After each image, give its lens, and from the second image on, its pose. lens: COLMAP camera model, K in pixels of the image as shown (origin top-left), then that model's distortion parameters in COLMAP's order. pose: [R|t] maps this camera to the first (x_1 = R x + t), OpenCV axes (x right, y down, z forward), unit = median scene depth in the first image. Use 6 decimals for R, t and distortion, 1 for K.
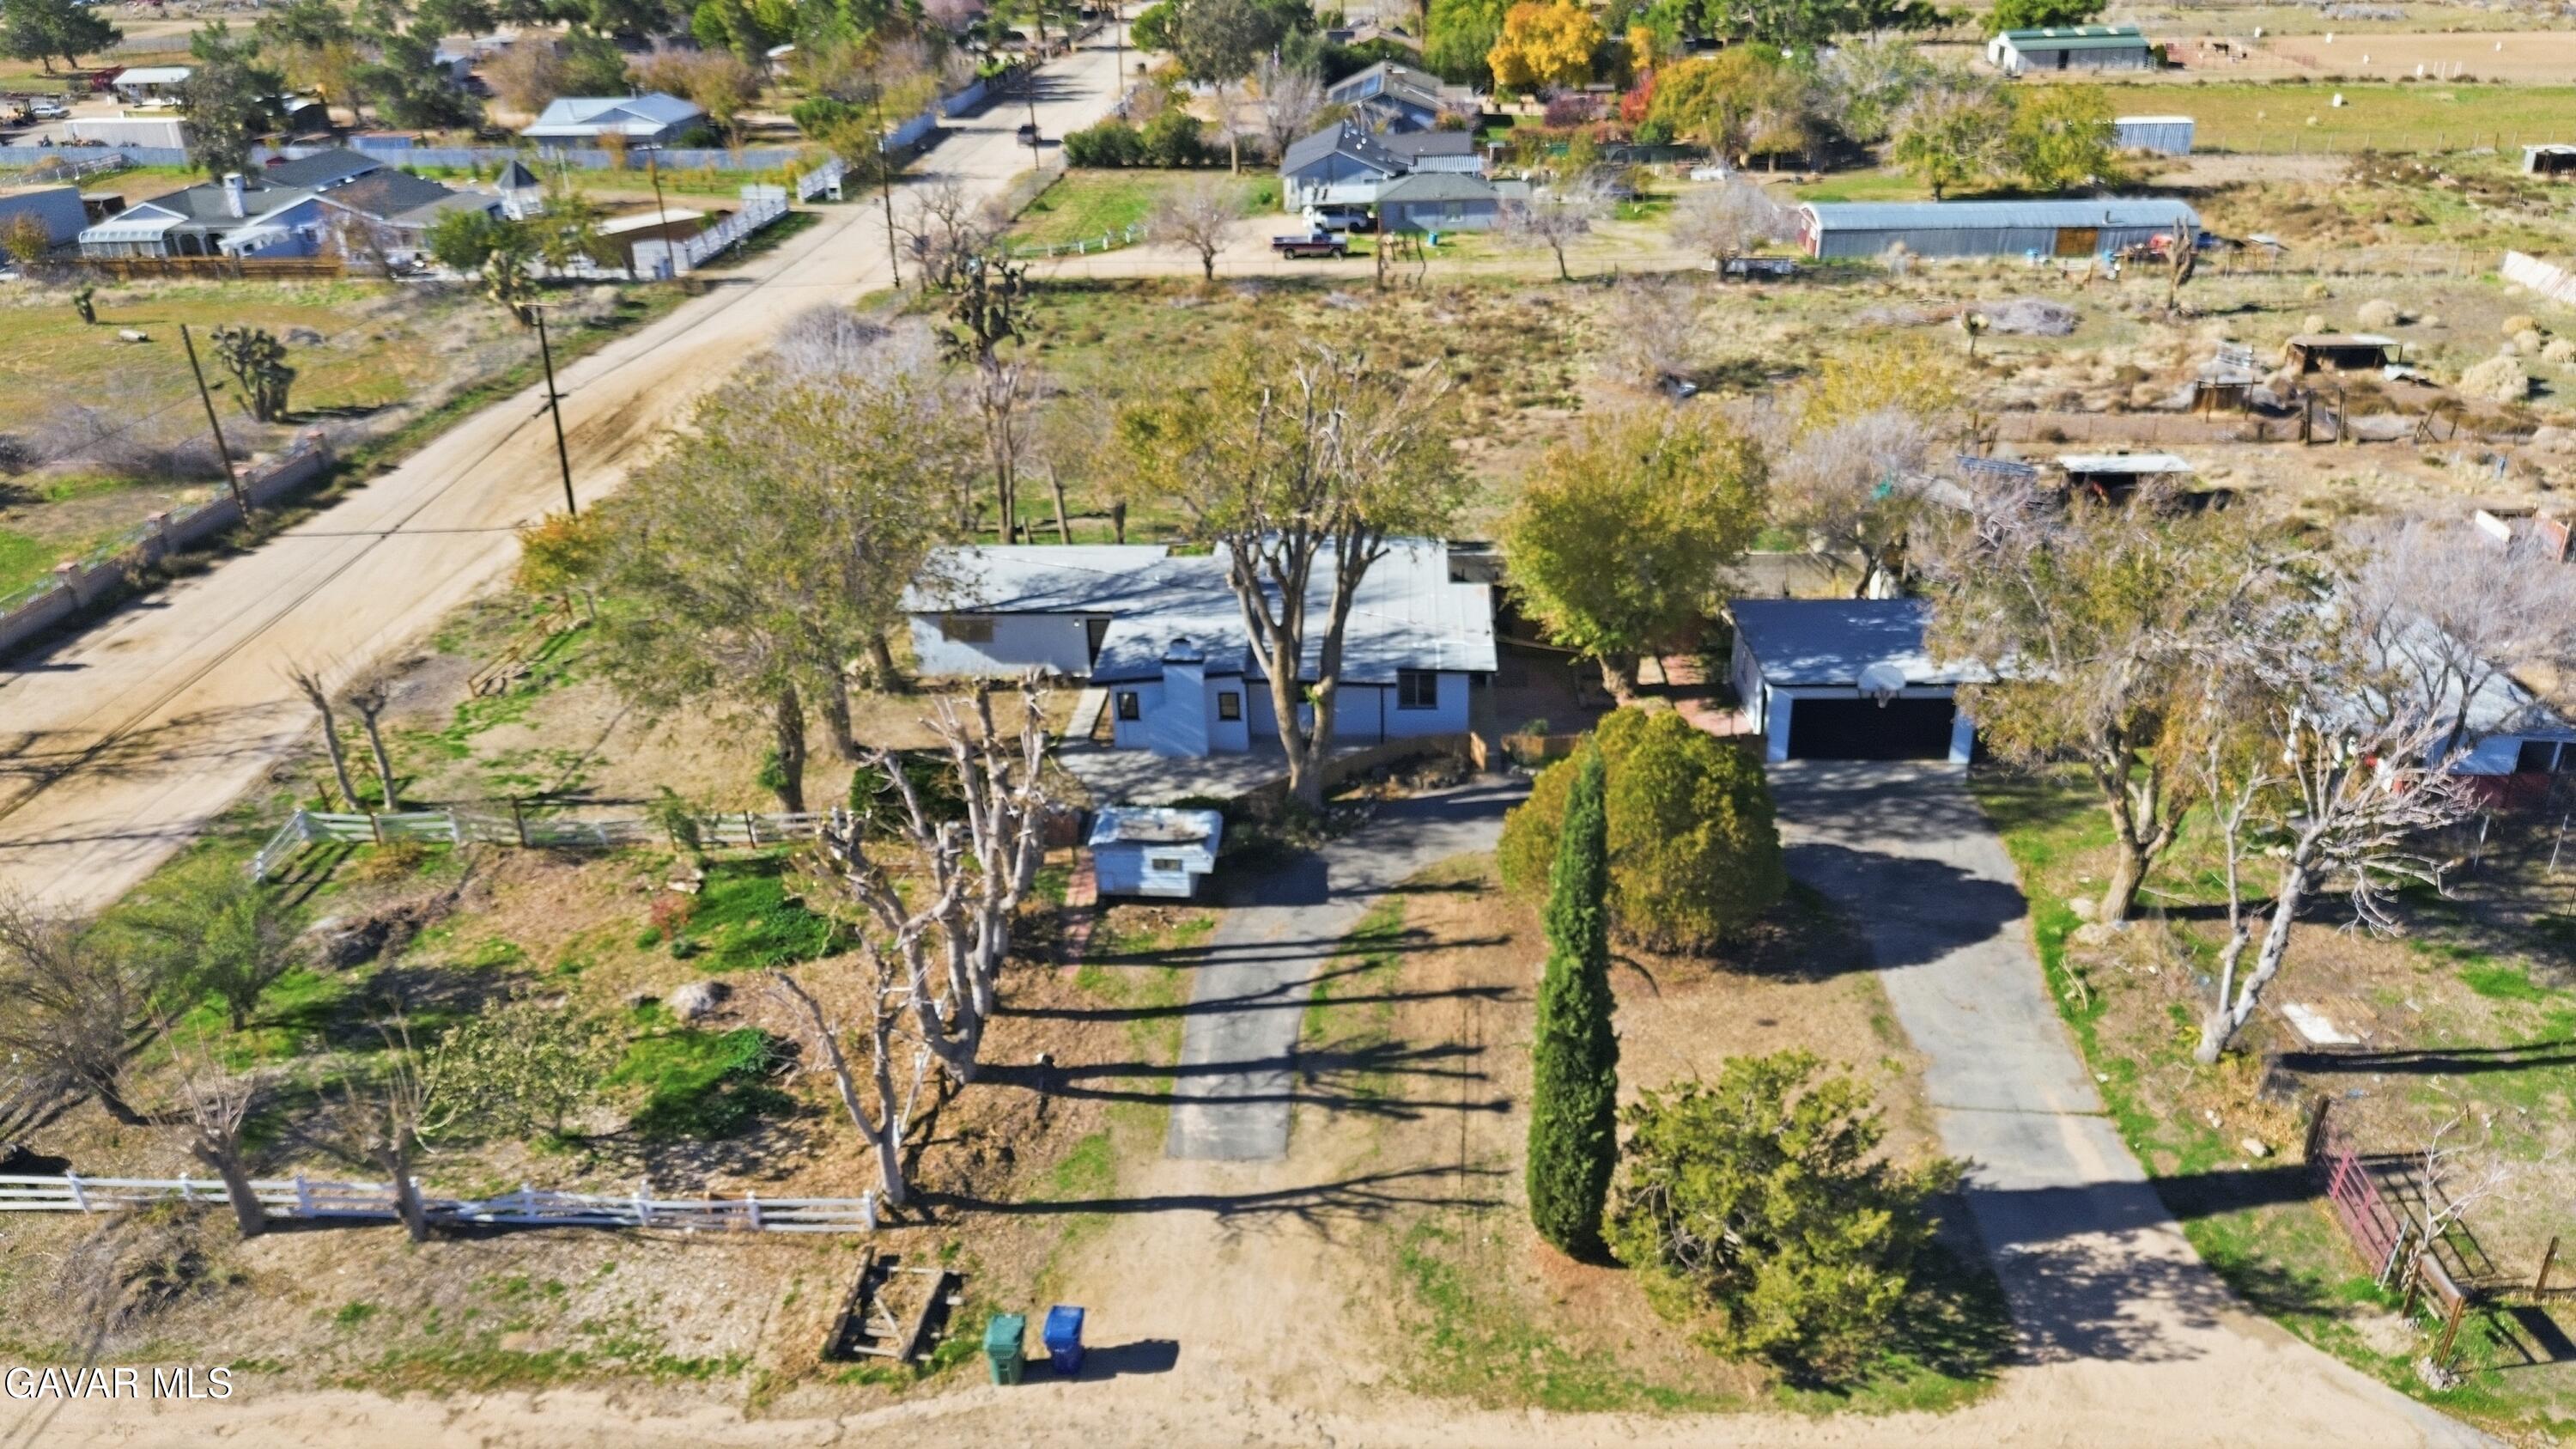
lens RADIAL K [[1832.6, 0, 1287.8], [0, 1832.6, 715.9], [0, 0, 1]] dist [0.071281, -0.073090]
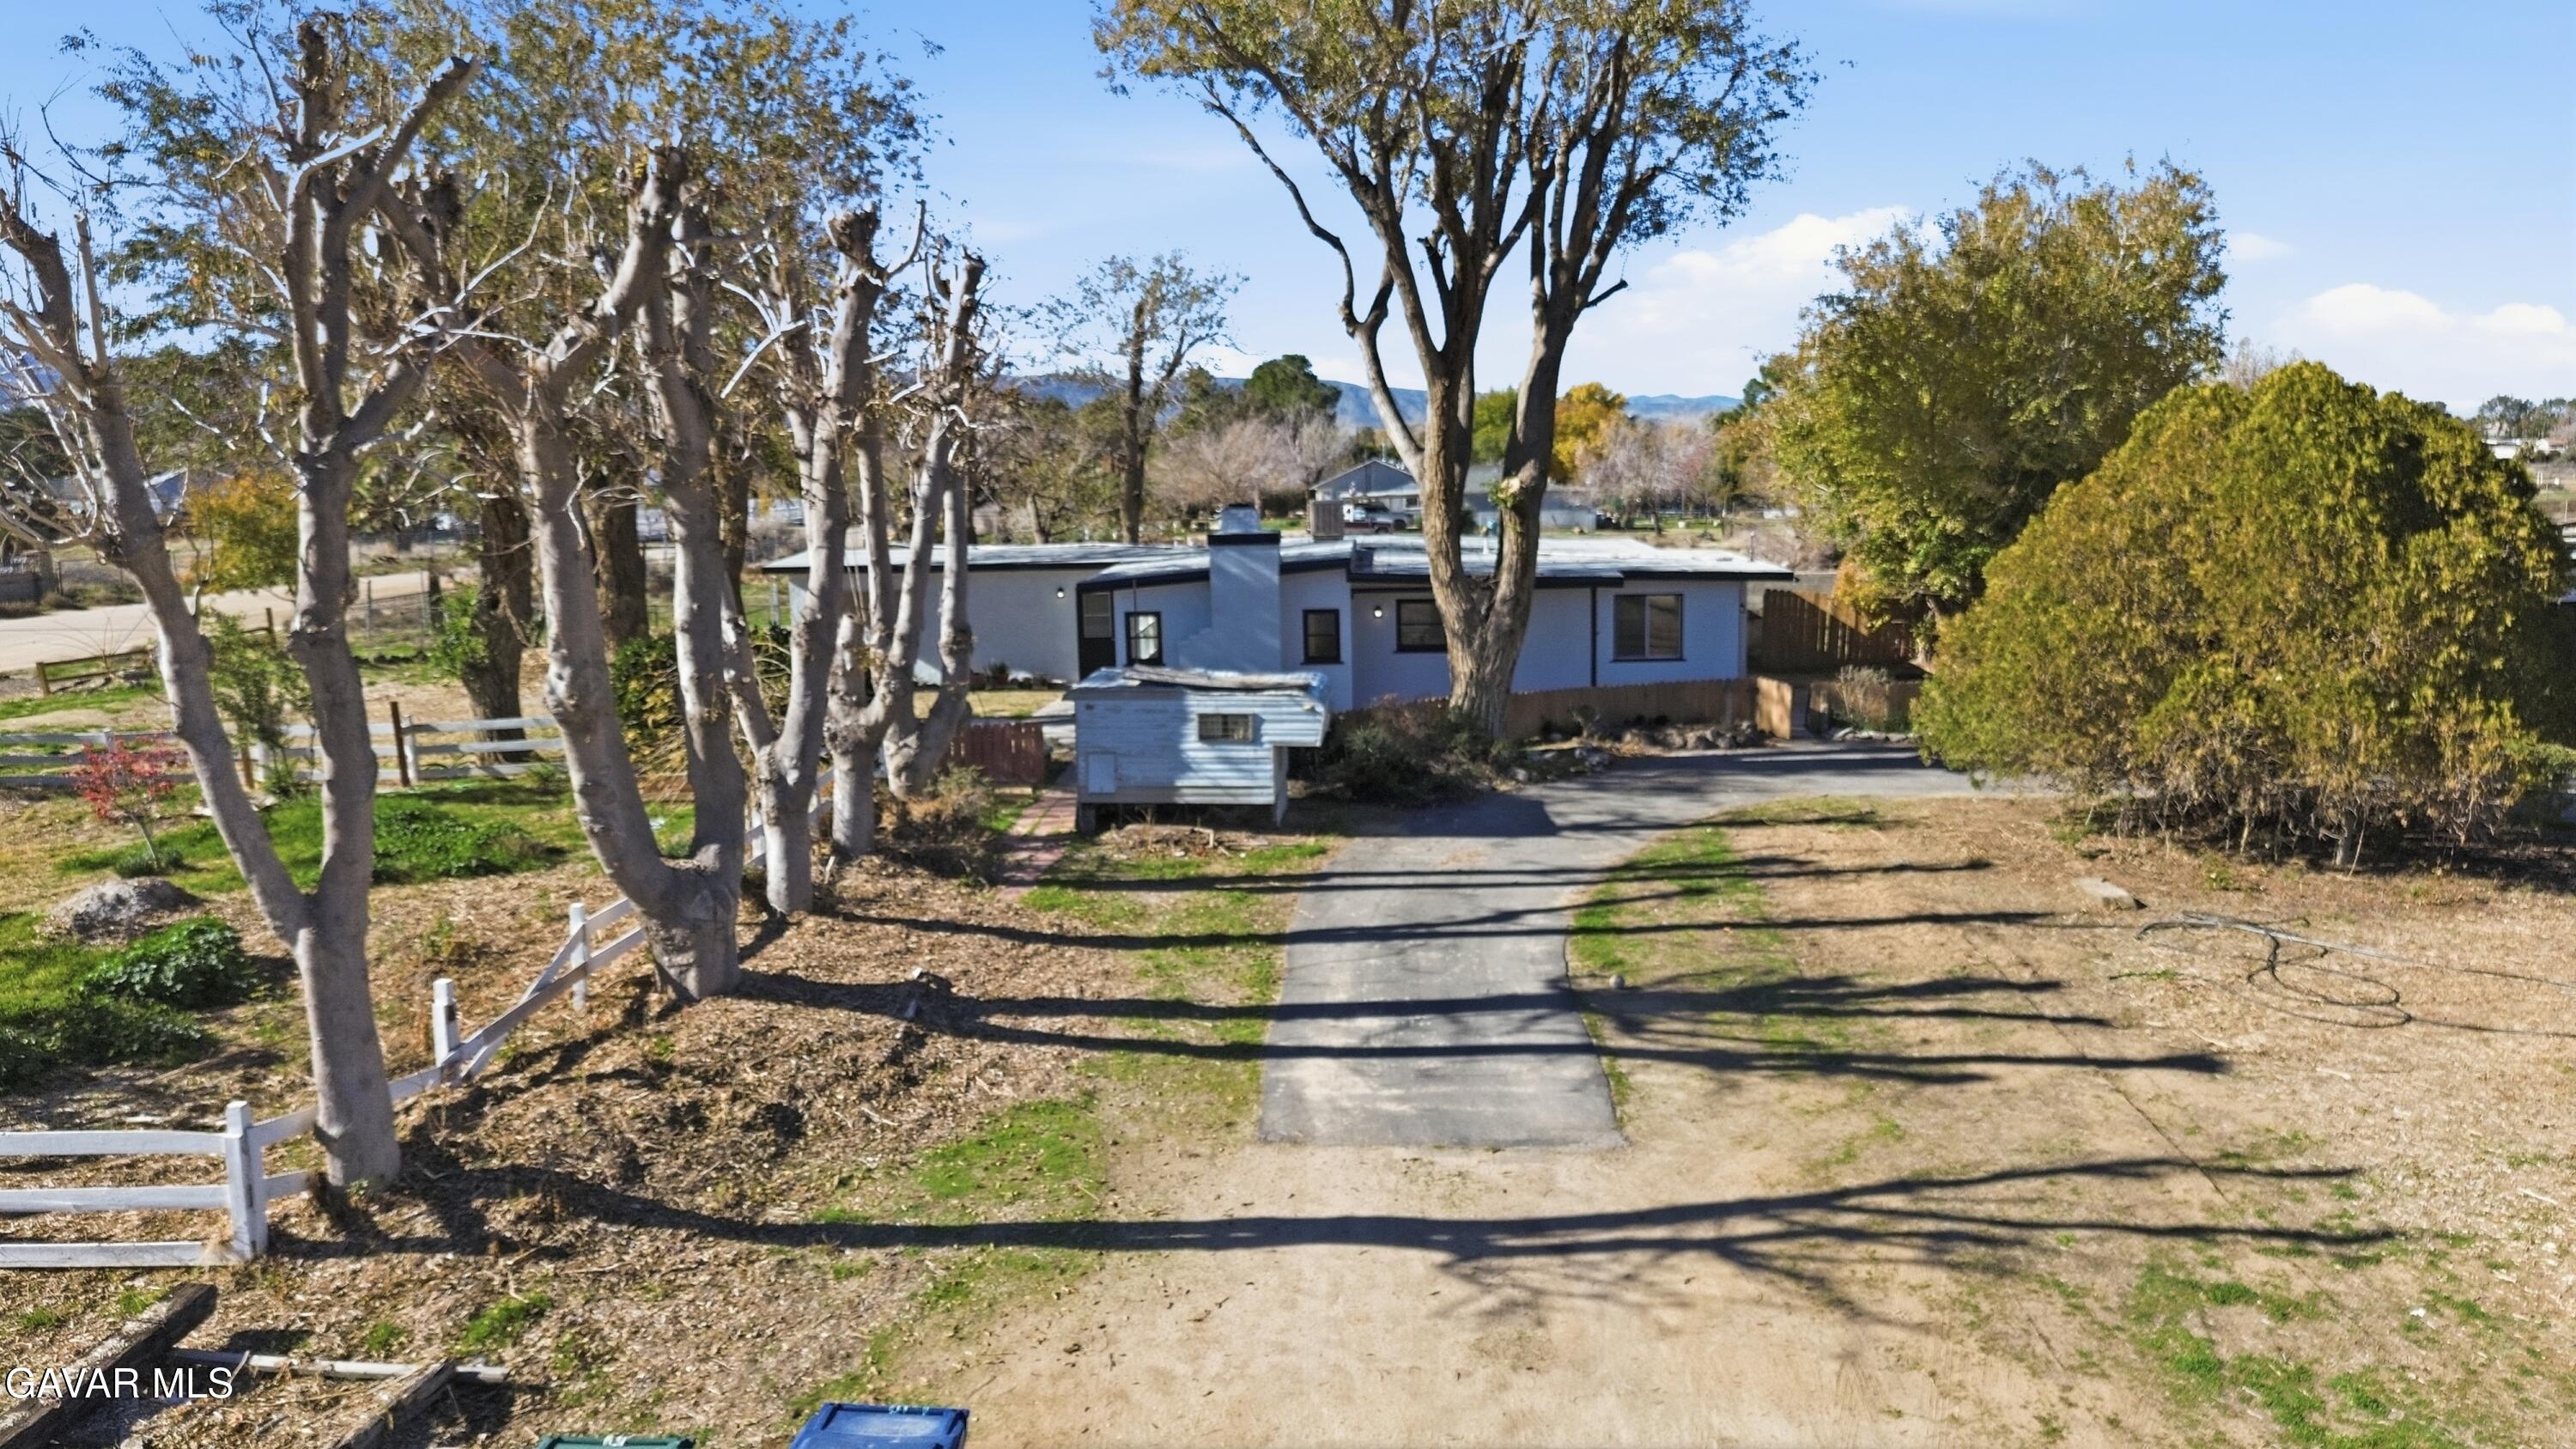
lens RADIAL K [[1832.6, 0, 1287.8], [0, 1832.6, 715.9], [0, 0, 1]] dist [0.071281, -0.073090]
pose [[0.999957, 0.008353, 0.004075, -0.052637], [-0.006758, 0.954488, -0.298174, 0.220076], [-0.006380, 0.298134, 0.954503, 0.546827]]
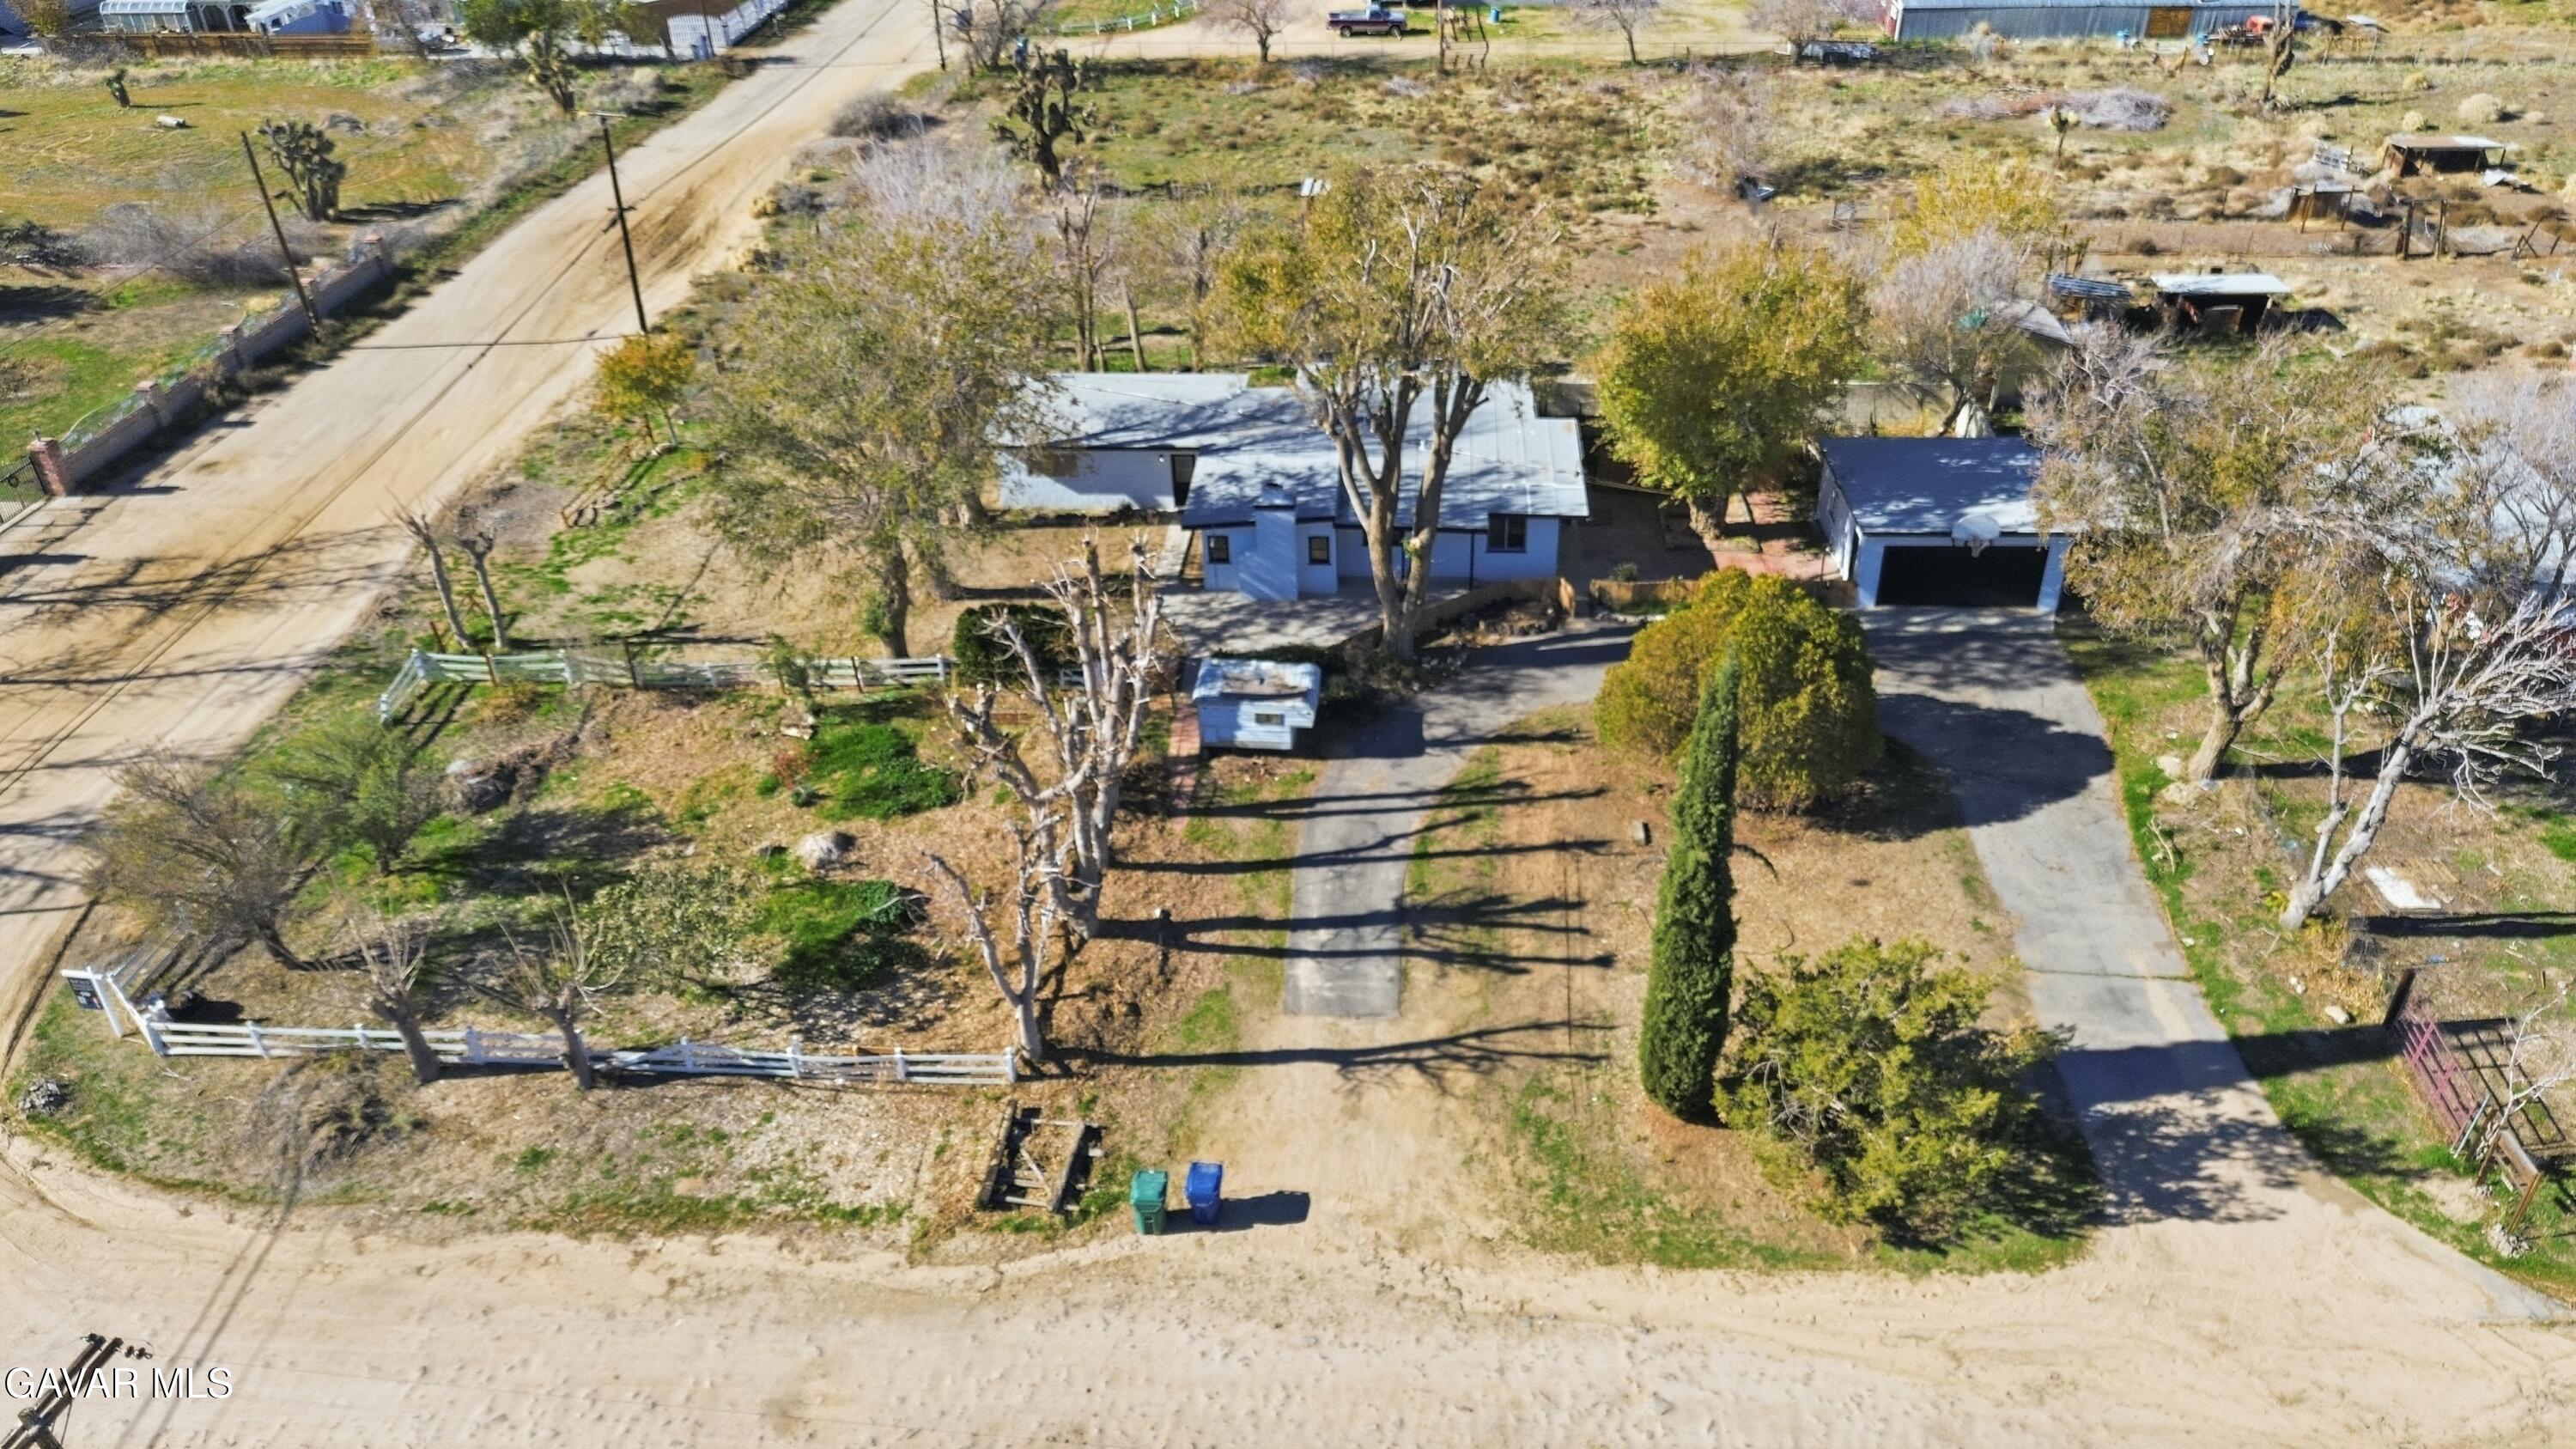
lens RADIAL K [[1832.6, 0, 1287.8], [0, 1832.6, 715.9], [0, 0, 1]] dist [0.071281, -0.073090]
pose [[0.999925, 0.007427, -0.009730, -0.046077], [-0.006123, 0.991780, 0.127810, -0.050841], [0.010599, -0.127741, 0.991751, -0.011496]]
